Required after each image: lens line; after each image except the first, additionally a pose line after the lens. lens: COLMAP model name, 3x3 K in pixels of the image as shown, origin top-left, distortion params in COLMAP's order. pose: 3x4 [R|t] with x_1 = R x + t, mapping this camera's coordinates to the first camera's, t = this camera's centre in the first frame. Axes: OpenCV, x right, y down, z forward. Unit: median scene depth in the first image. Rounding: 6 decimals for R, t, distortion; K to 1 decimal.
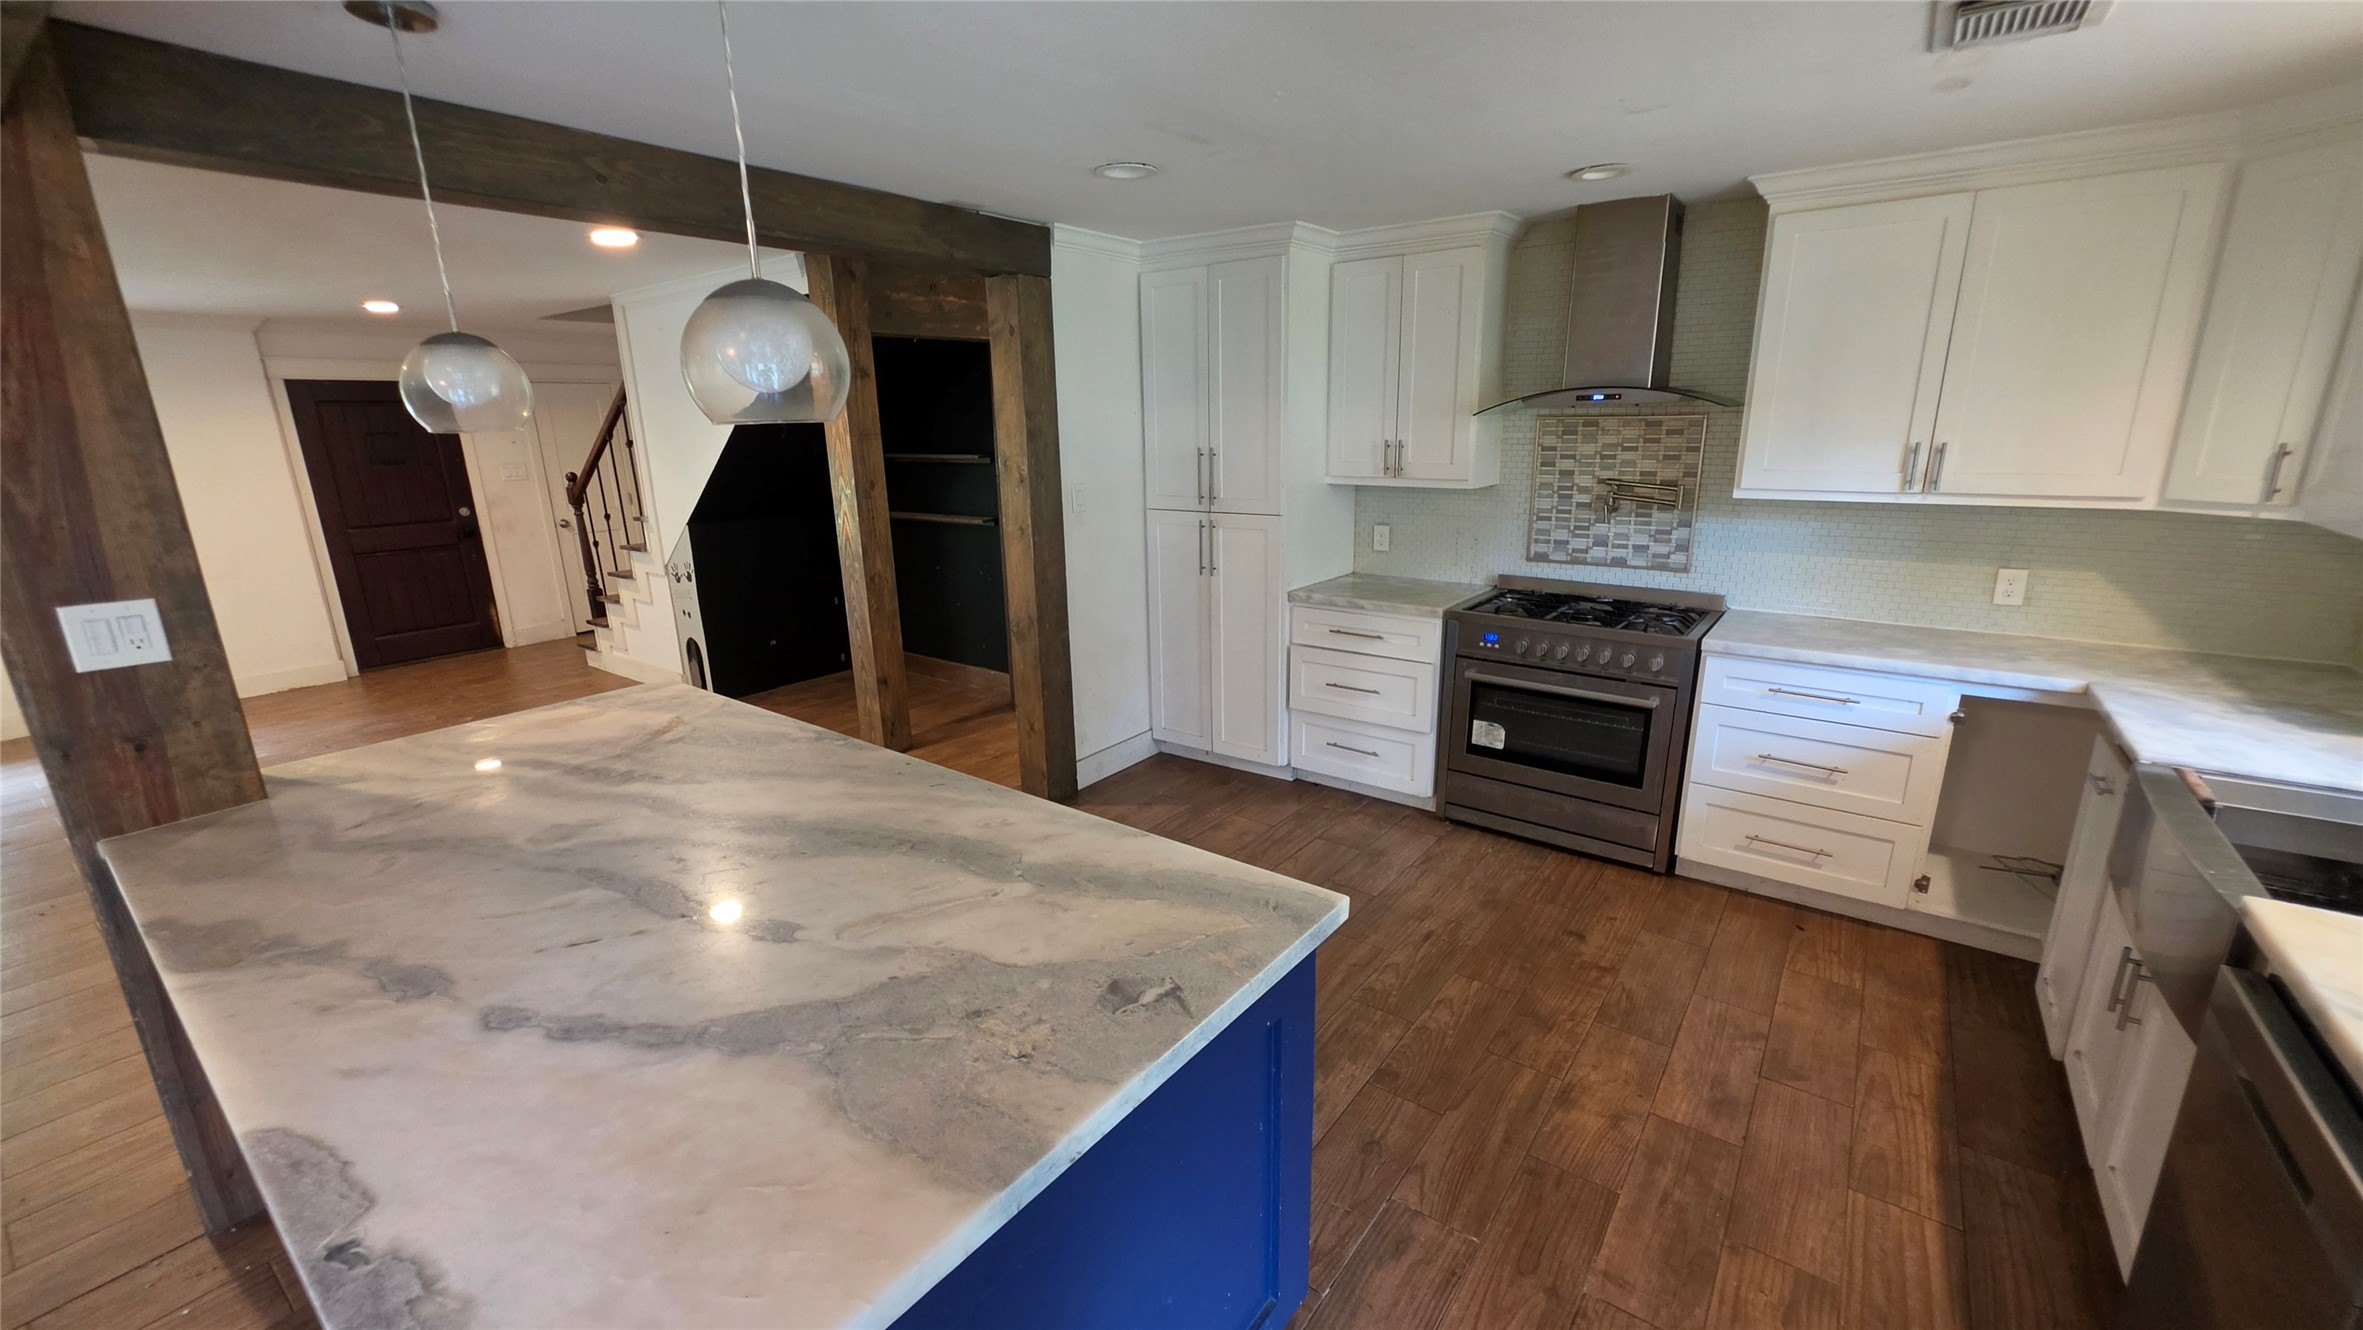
lens RADIAL K [[940.0, 0, 1191.6], [0, 940.0, 660.3], [0, 0, 1]] dist [-0.000418, -0.000011]
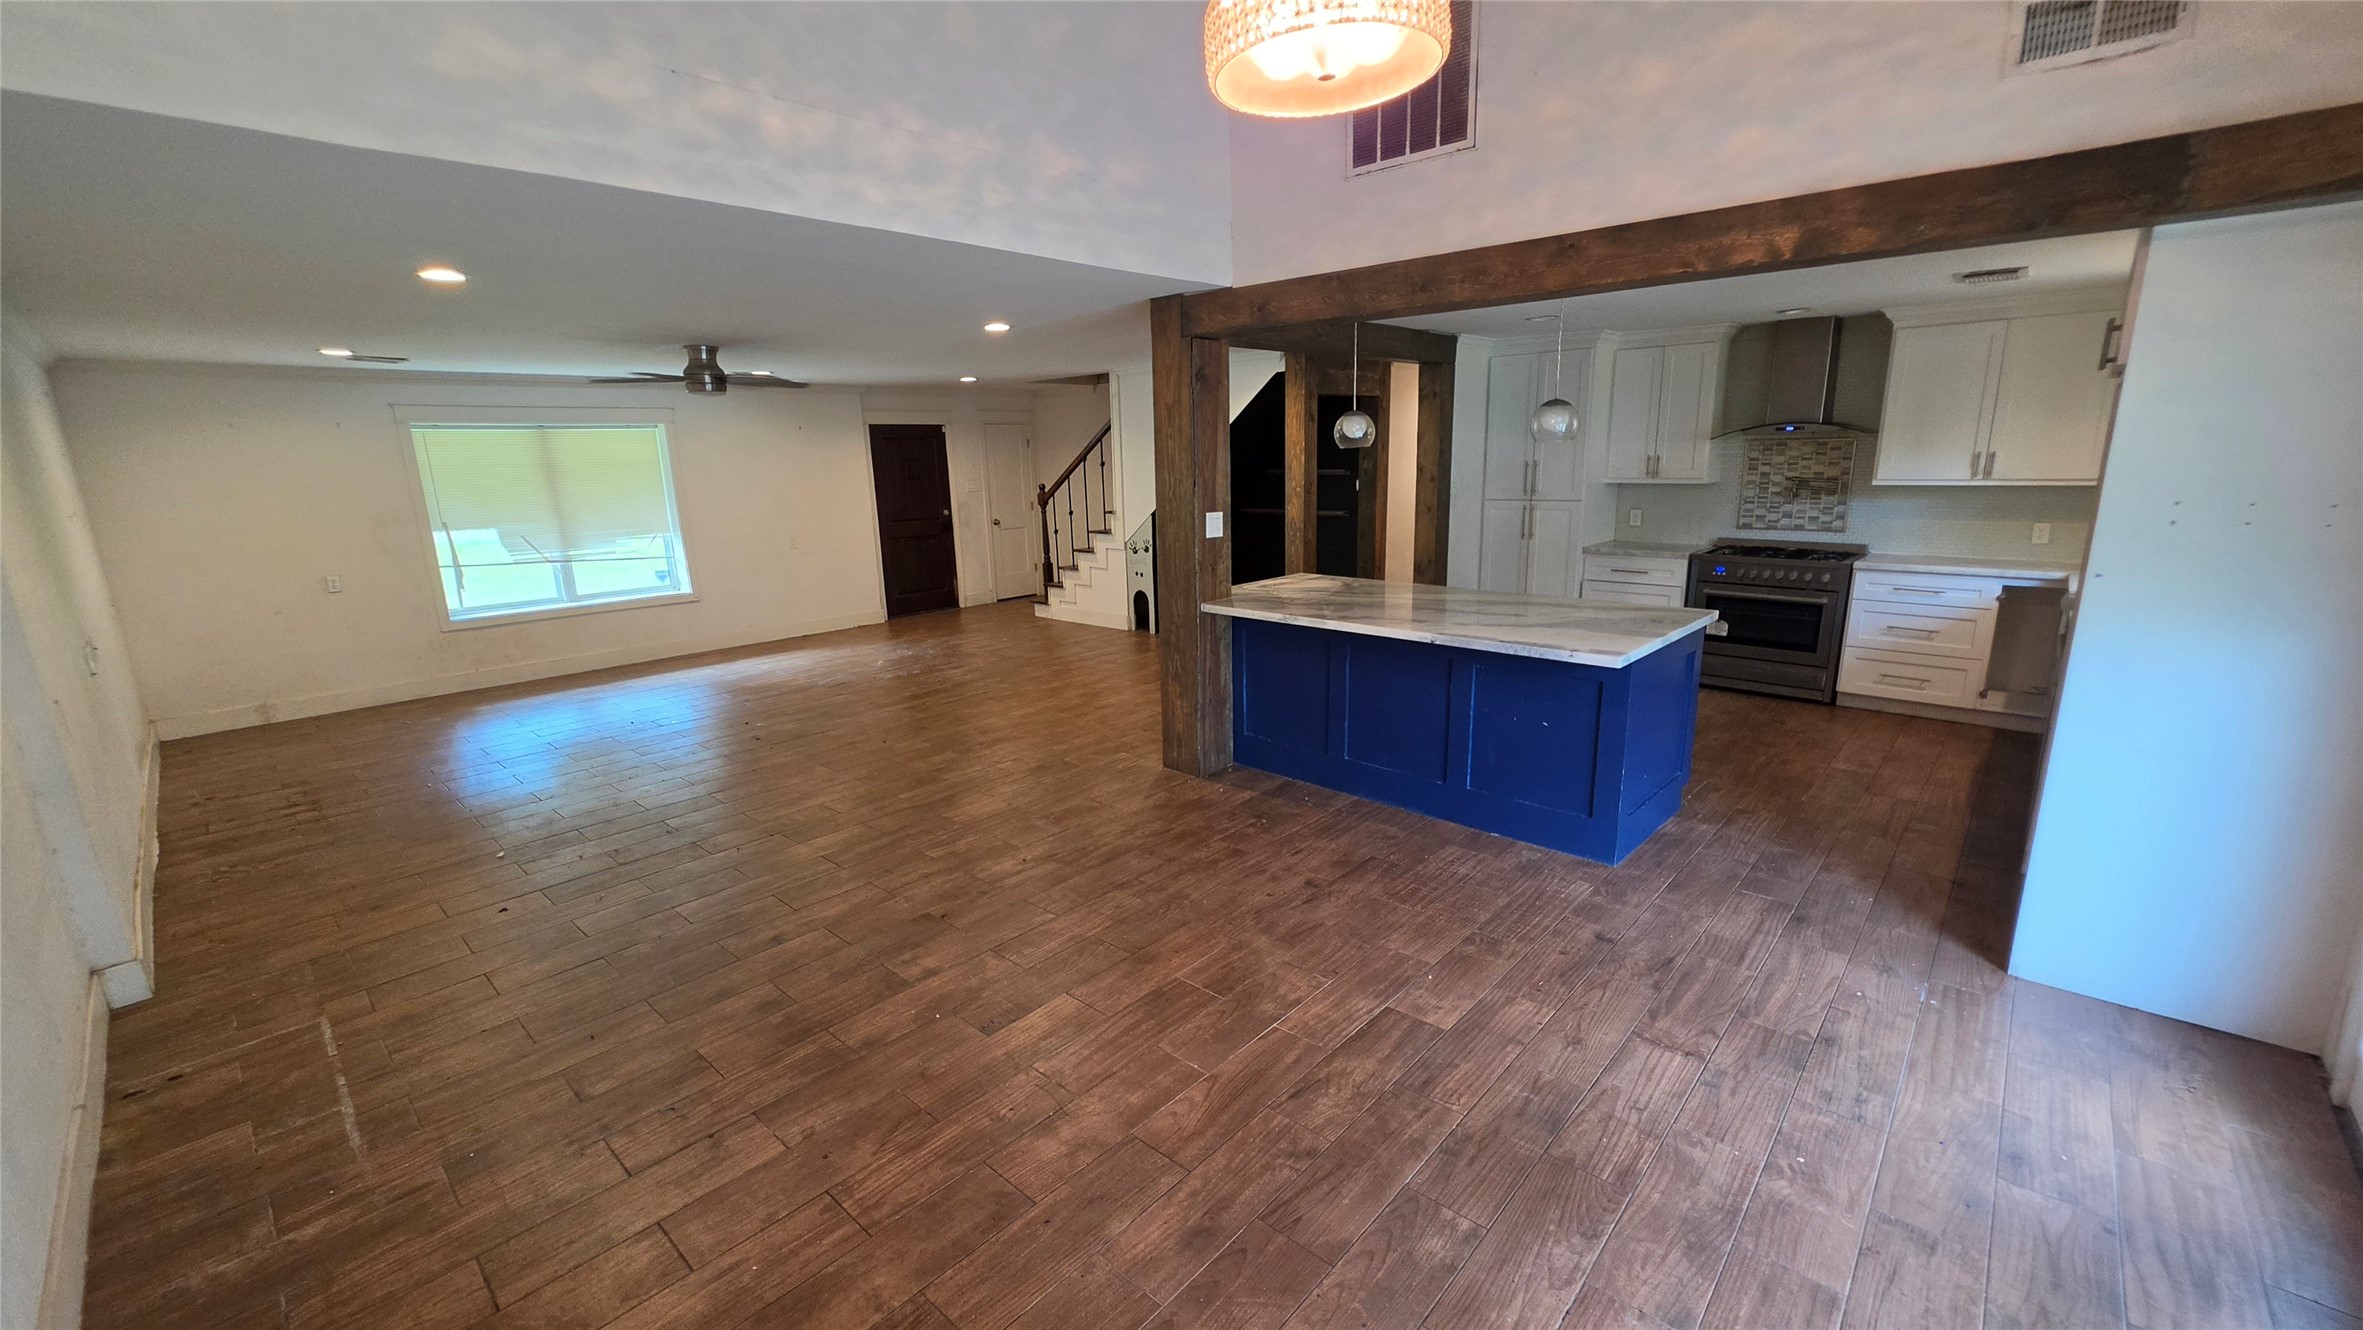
lens RADIAL K [[943.9, 0, 1186.4], [0, 943.9, 664.9], [0, 0, 1]] dist [-0.001559, 0.000134]
pose [[0.993465, 0.018460, -0.112638, -0.456482], [-0.021708, 0.999381, -0.027680, 0.222306], [0.112057, 0.029944, 0.993251, -0.819046]]
